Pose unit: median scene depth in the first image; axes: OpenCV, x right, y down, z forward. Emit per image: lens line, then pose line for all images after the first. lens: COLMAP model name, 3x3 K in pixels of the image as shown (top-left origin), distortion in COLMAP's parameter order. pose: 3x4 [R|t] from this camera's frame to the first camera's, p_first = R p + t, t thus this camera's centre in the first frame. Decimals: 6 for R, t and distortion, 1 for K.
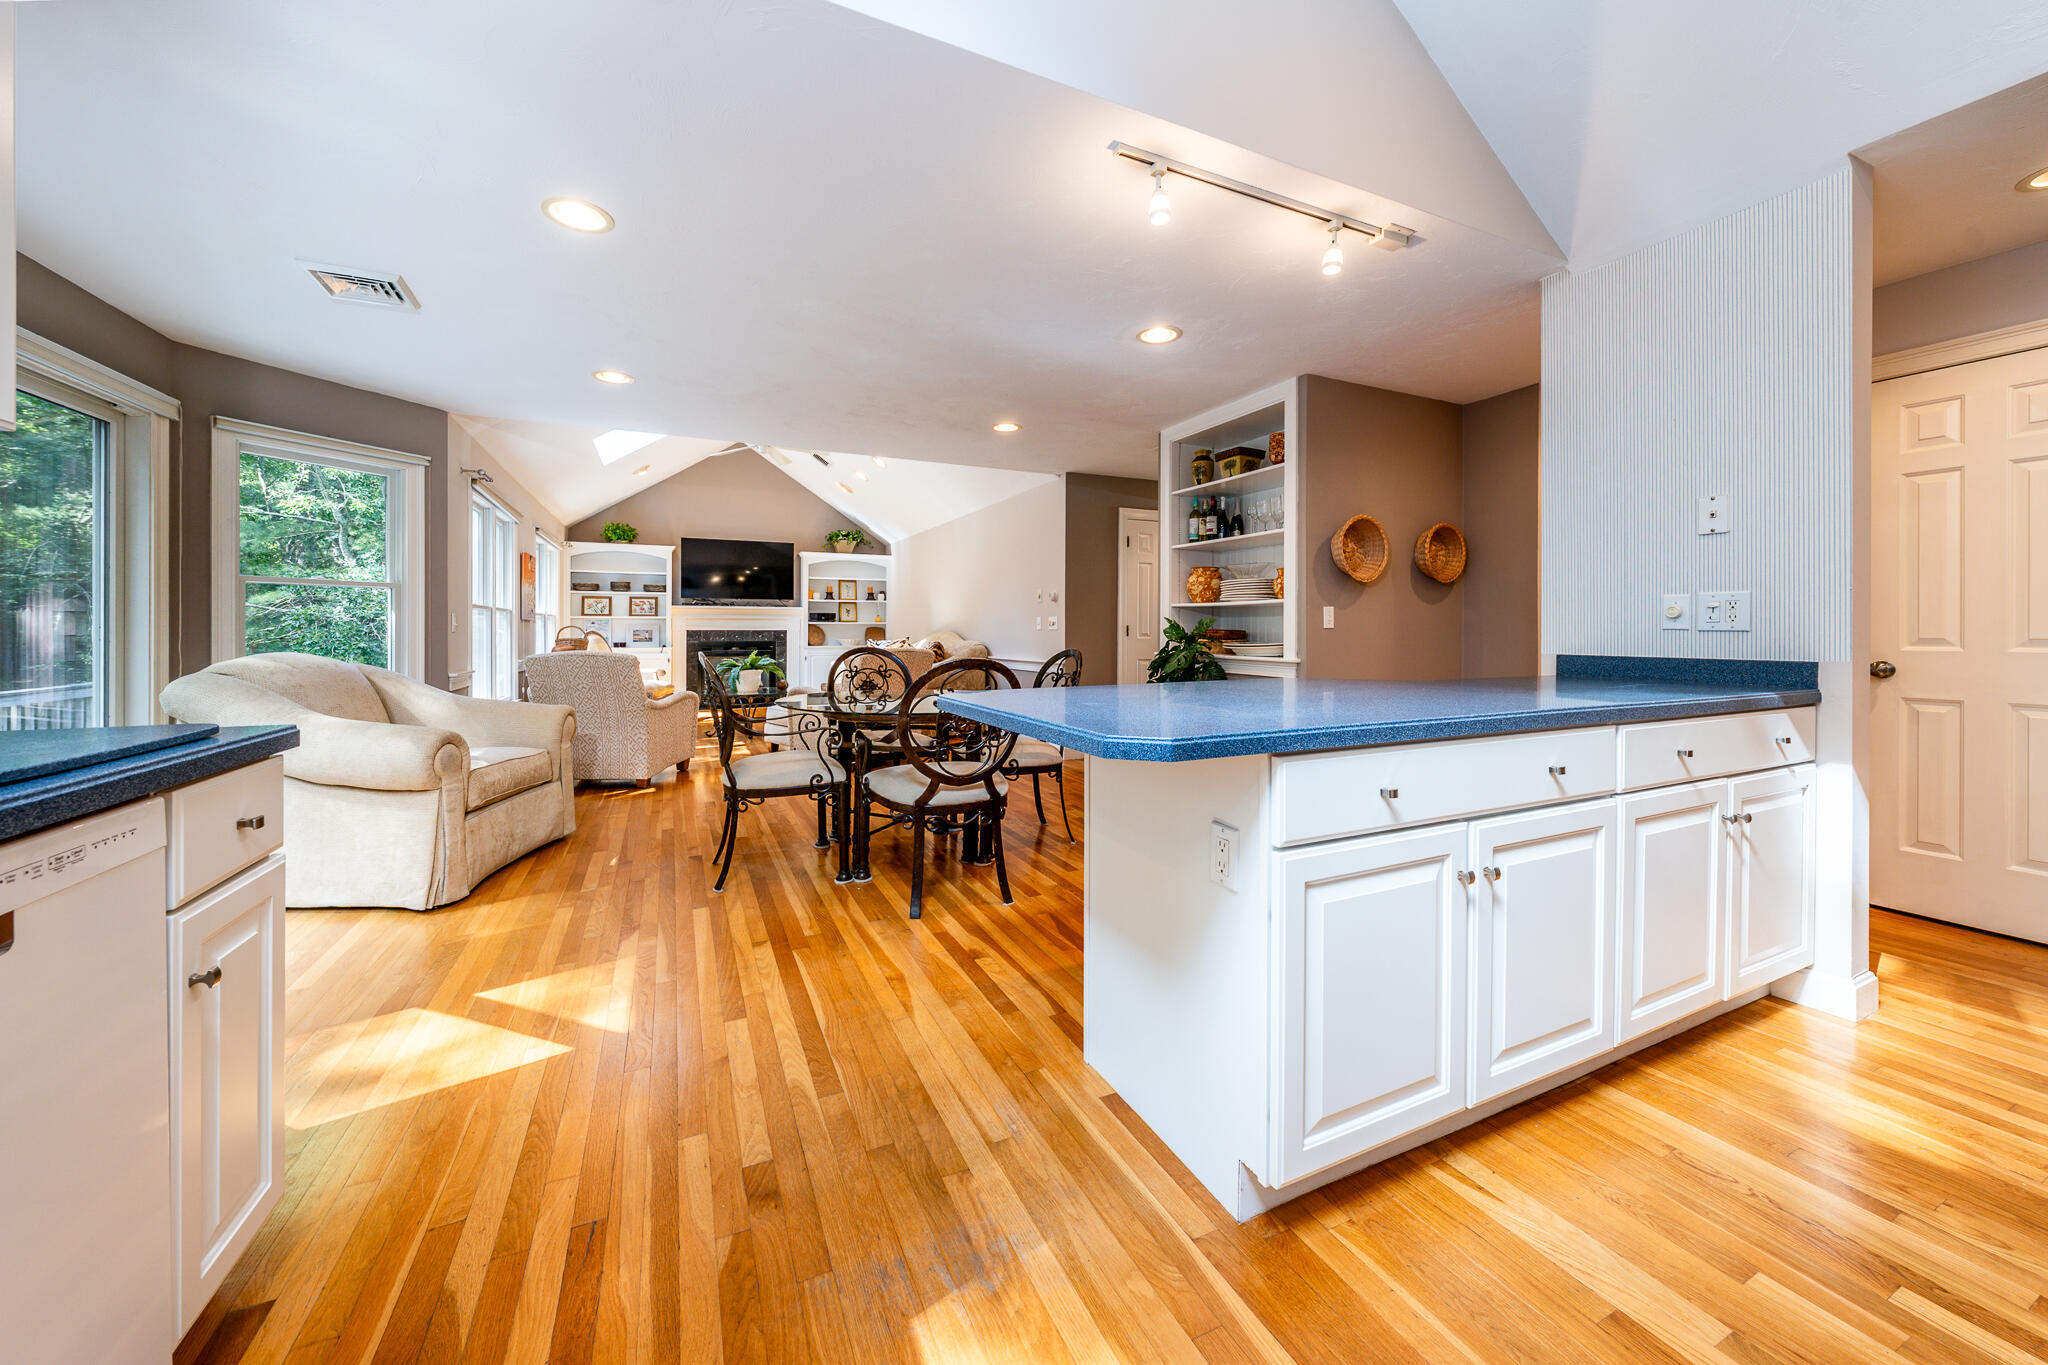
lens RADIAL K [[720.8, 0, 1090.0], [0, 720.8, 625.2], [0, 0, 1]] dist [0.000036, 0.000015]
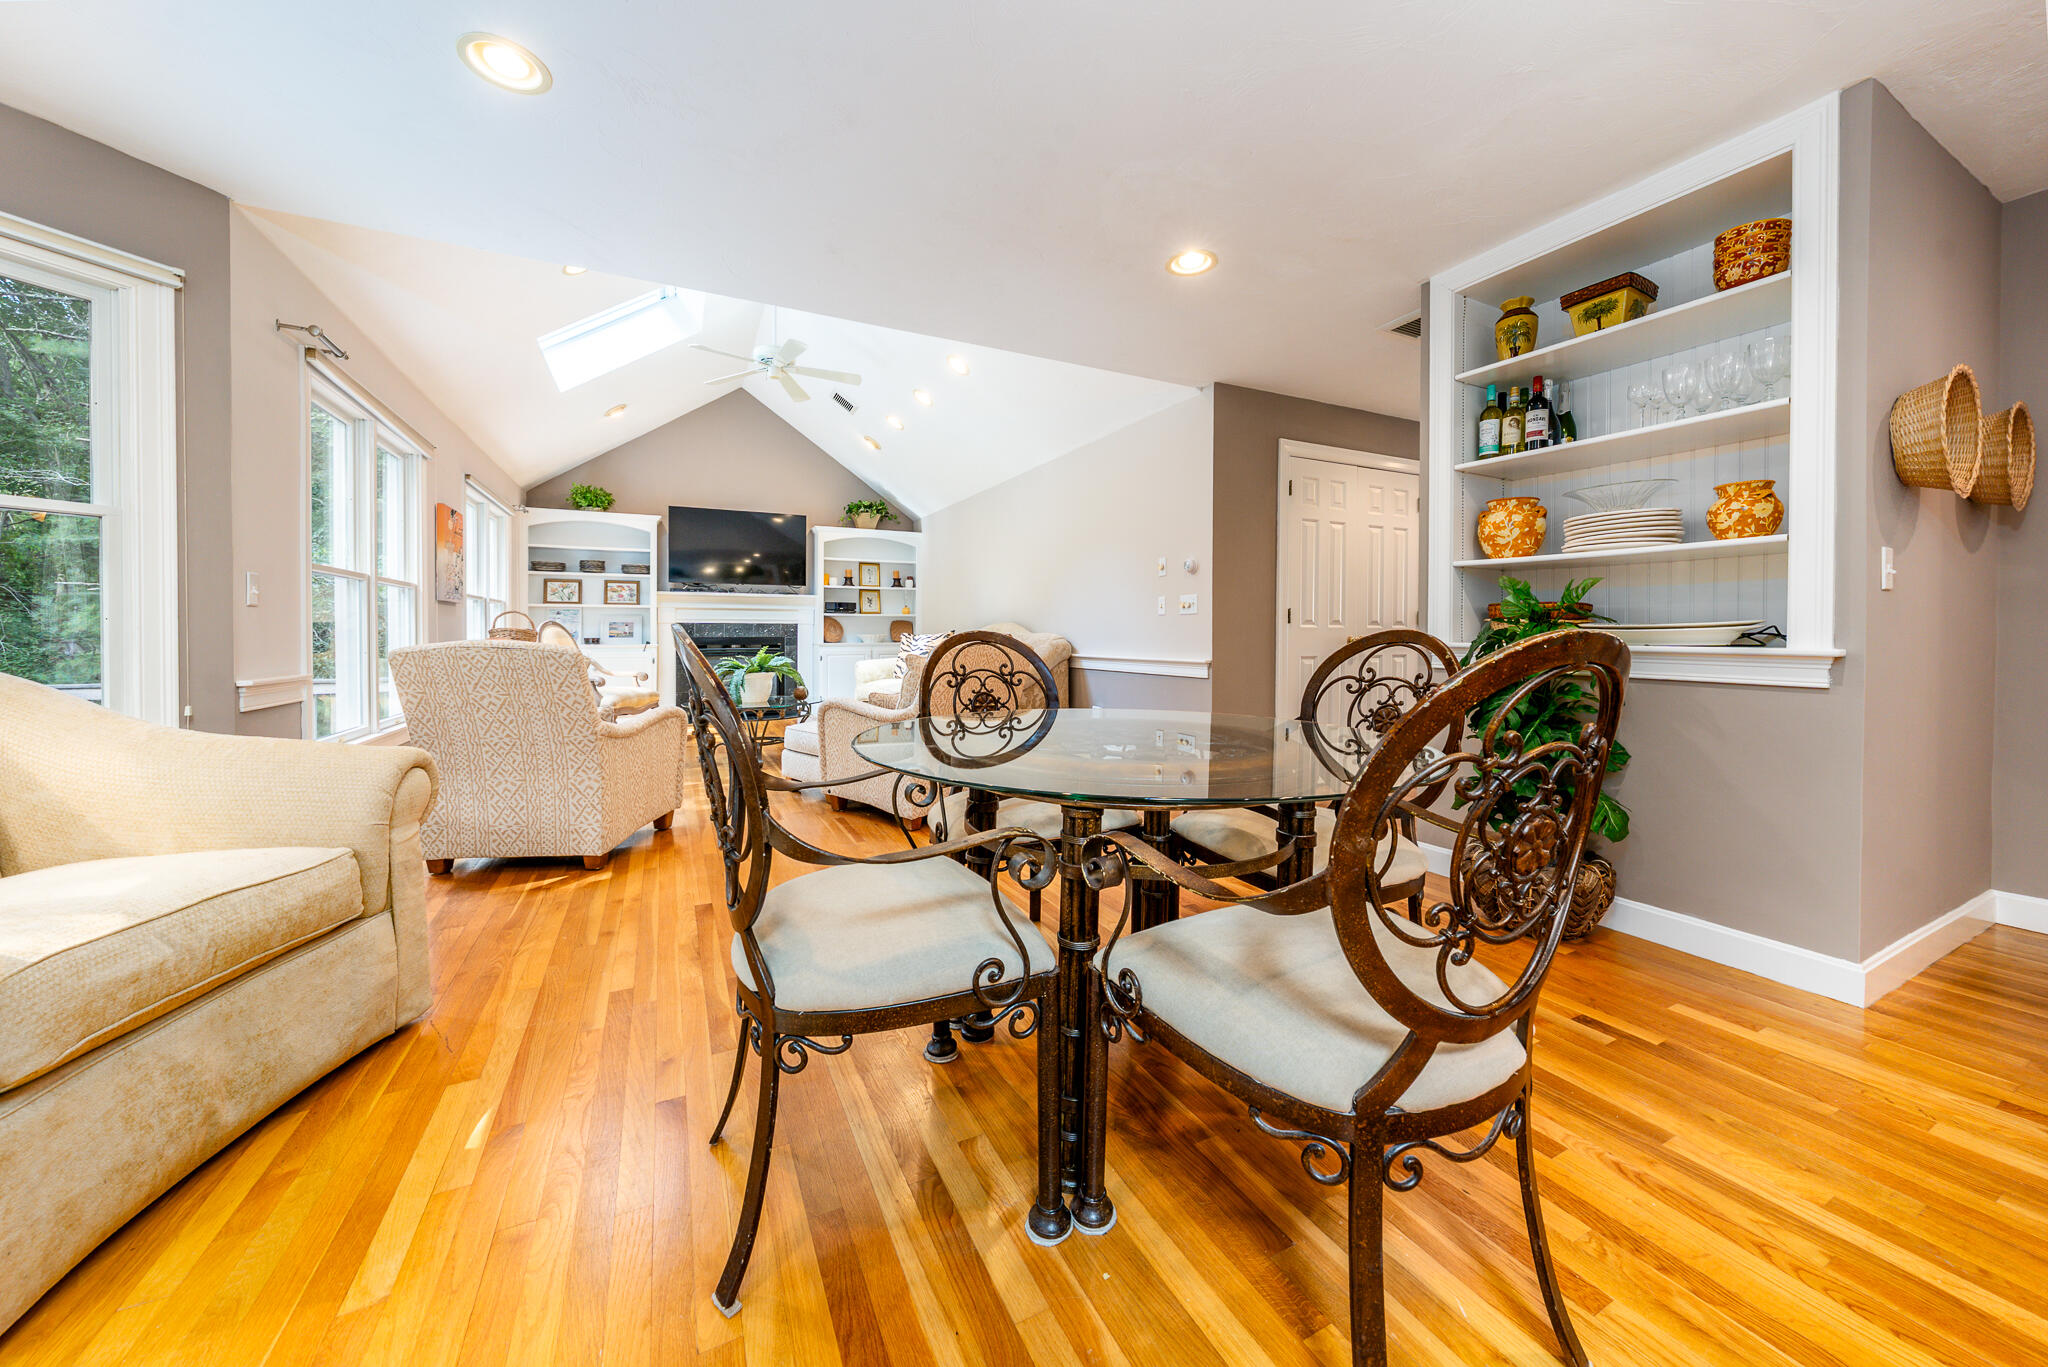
lens RADIAL K [[679.9, 0, 1026.5], [0, 679.9, 628.8], [0, 0, 1]] dist [-0.000563, -0.000037]
pose [[0.999028, -0.004503, -0.043855, -0.184280], [0.004403, 0.999987, -0.002374, 0.021996], [0.043865, 0.002179, 0.999035, 0.351408]]
